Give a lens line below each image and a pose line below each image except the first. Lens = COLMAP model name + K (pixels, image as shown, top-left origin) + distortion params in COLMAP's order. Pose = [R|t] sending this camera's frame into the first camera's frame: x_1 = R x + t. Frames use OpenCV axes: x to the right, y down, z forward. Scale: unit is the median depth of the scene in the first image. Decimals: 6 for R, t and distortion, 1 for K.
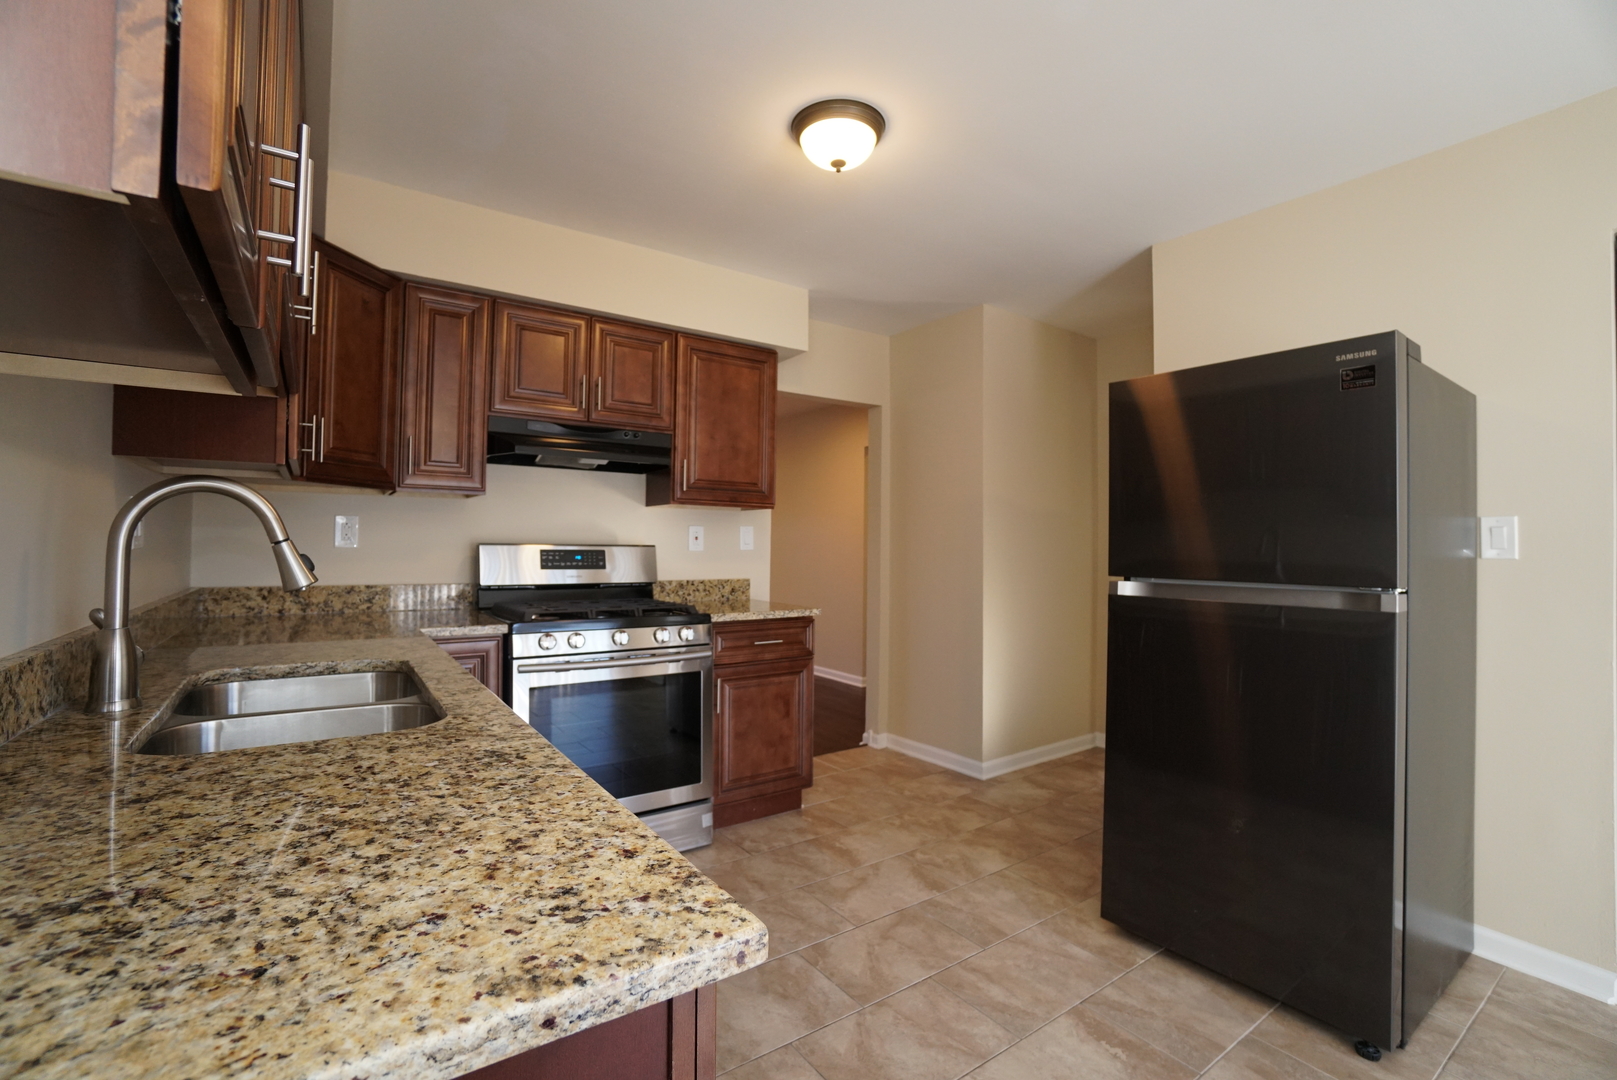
lens RADIAL K [[712.3, 0, 805.9], [0, 712.3, 535.2], [0, 0, 1]] dist [-0.014971, 0.005468]
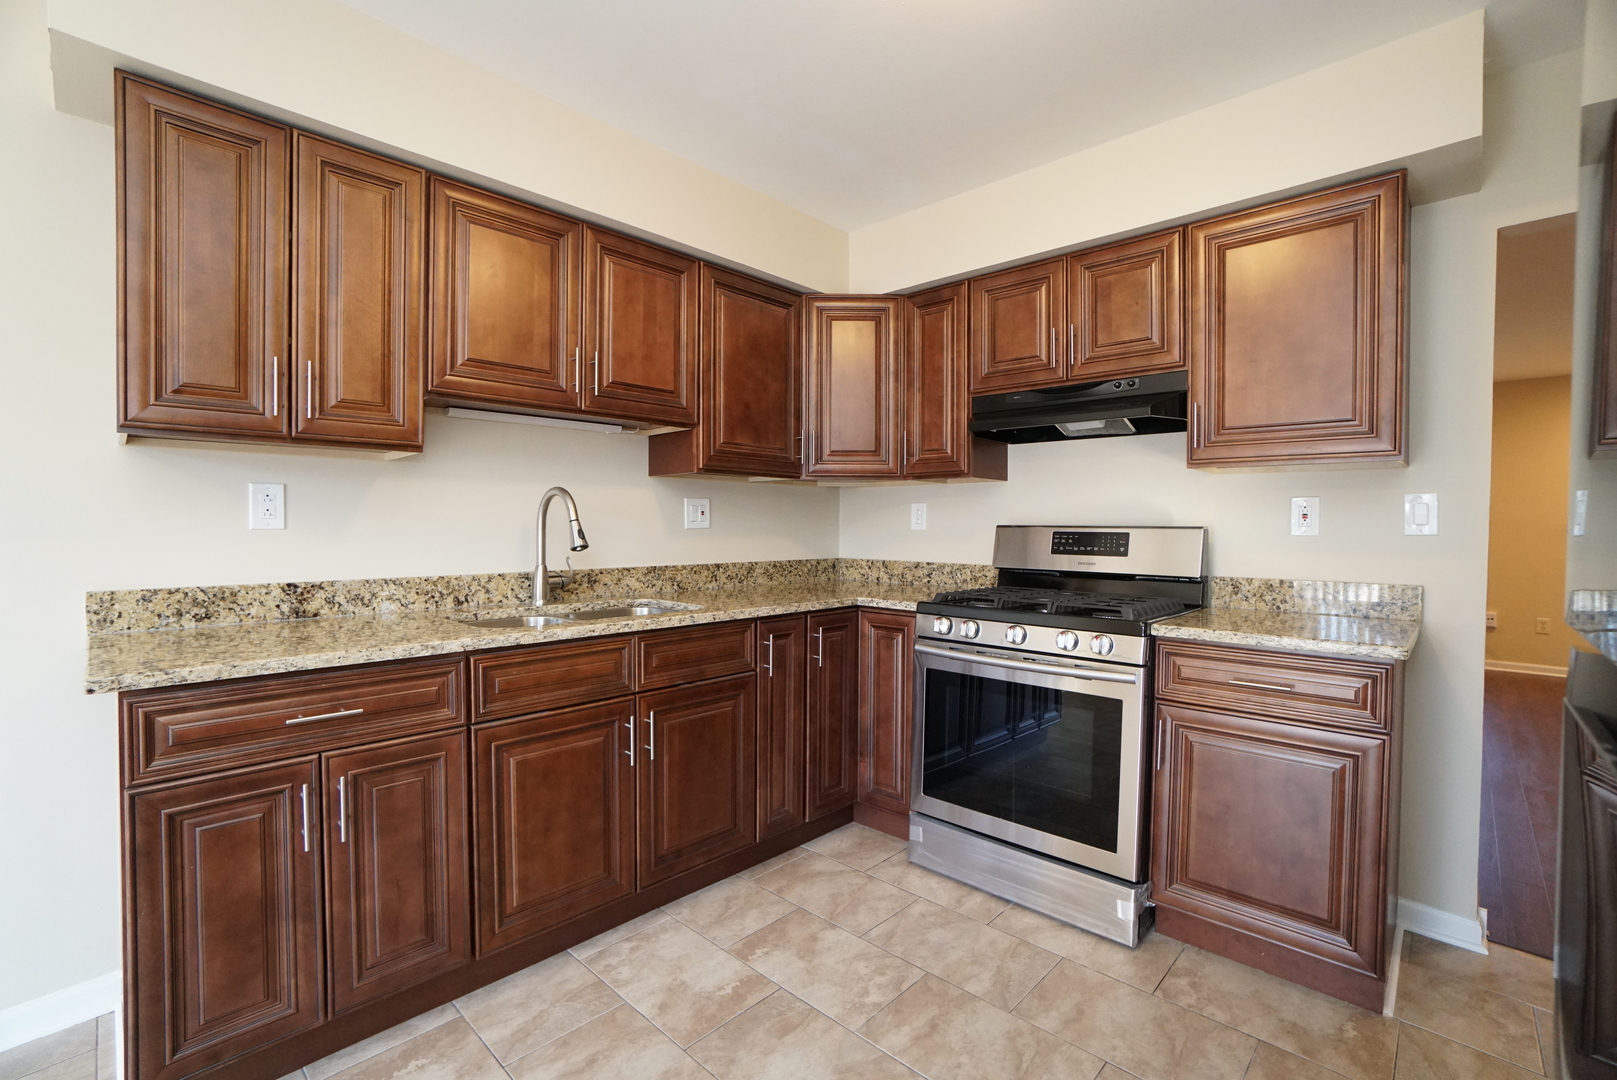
lens RADIAL K [[712.3, 0, 796.5], [0, 712.3, 539.1], [0, 0, 1]] dist [-0.014971, 0.005468]
pose [[0.218239, 0.006637, -0.975873, 0.436963], [0.008986, 0.999921, 0.008811, 0.018061], [0.975854, -0.010692, 0.218162, 0.480247]]
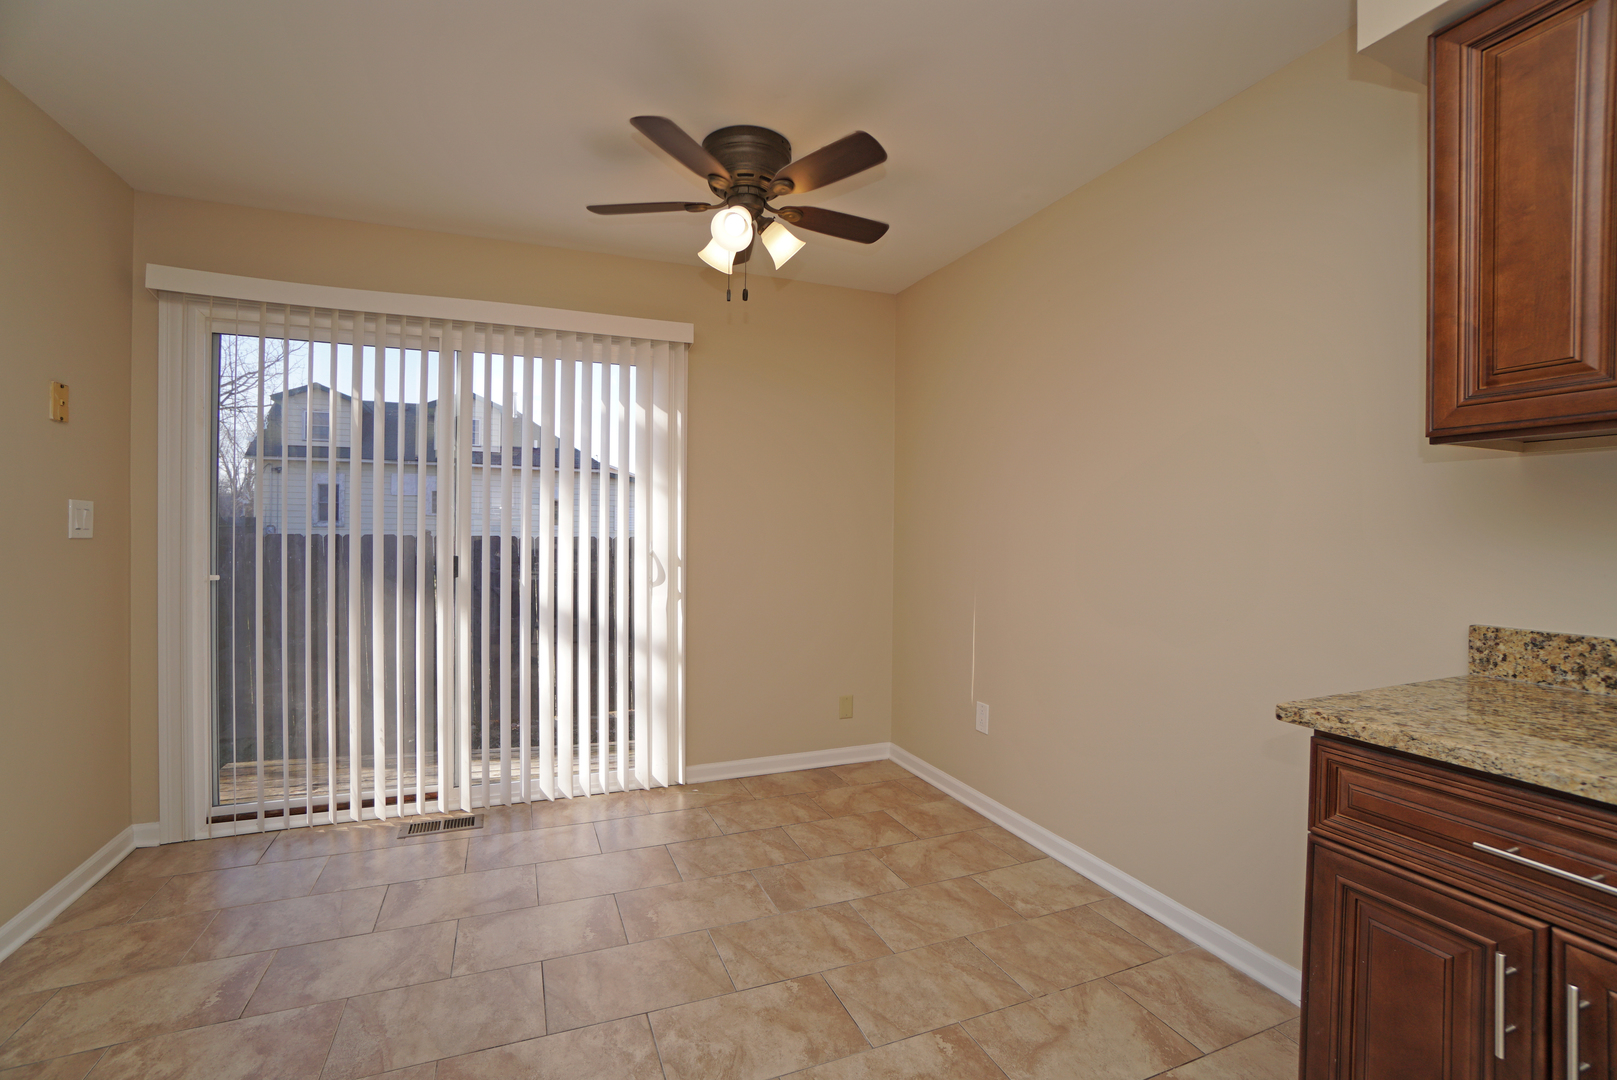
lens RADIAL K [[712.3, 0, 784.7], [0, 712.3, 546.1], [0, 0, 1]] dist [-0.014971, 0.005468]
pose [[-0.982332, -0.023854, 0.185618, 0.157233], [-0.021294, 0.999649, 0.015772, 0.007572], [-0.185929, 0.011541, -0.982495, 0.620891]]
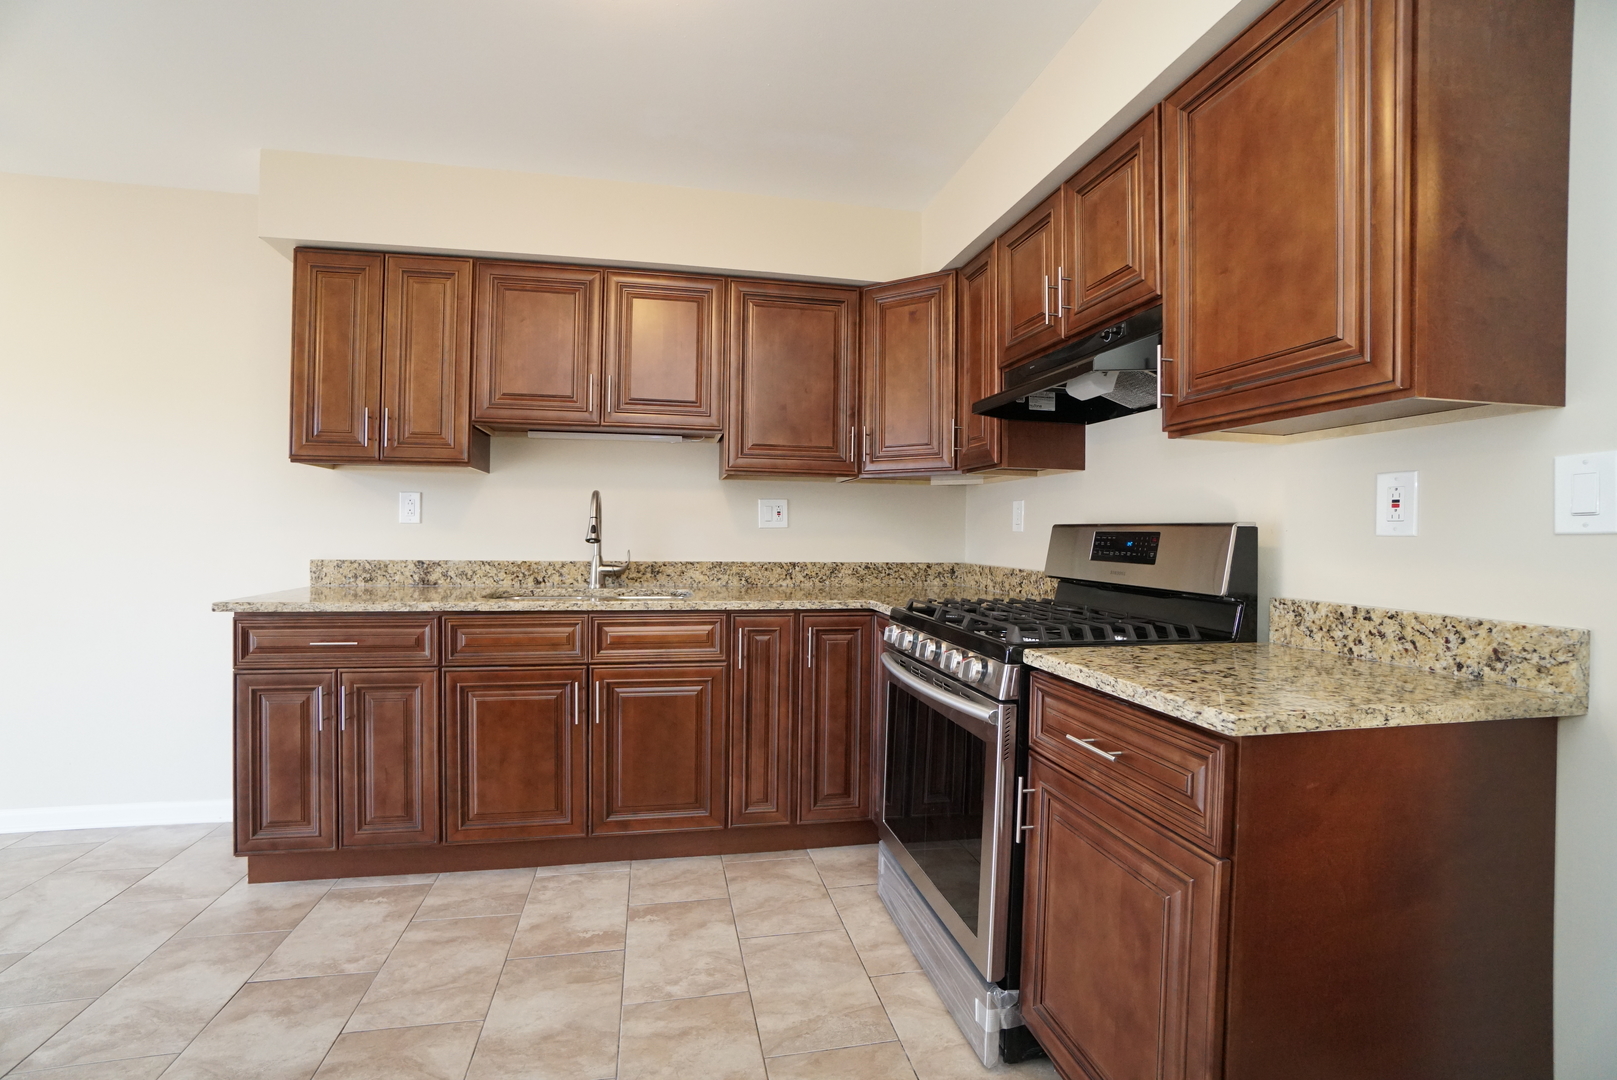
lens RADIAL K [[712.3, 0, 804.5], [0, 712.3, 538.5], [0, 0, 1]] dist [-0.014971, 0.005468]
pose [[-0.377454, -0.010956, -0.925963, 0.387988], [-0.007956, 0.999931, -0.008588, 0.034441], [0.925994, 0.004125, -0.377515, 0.991855]]
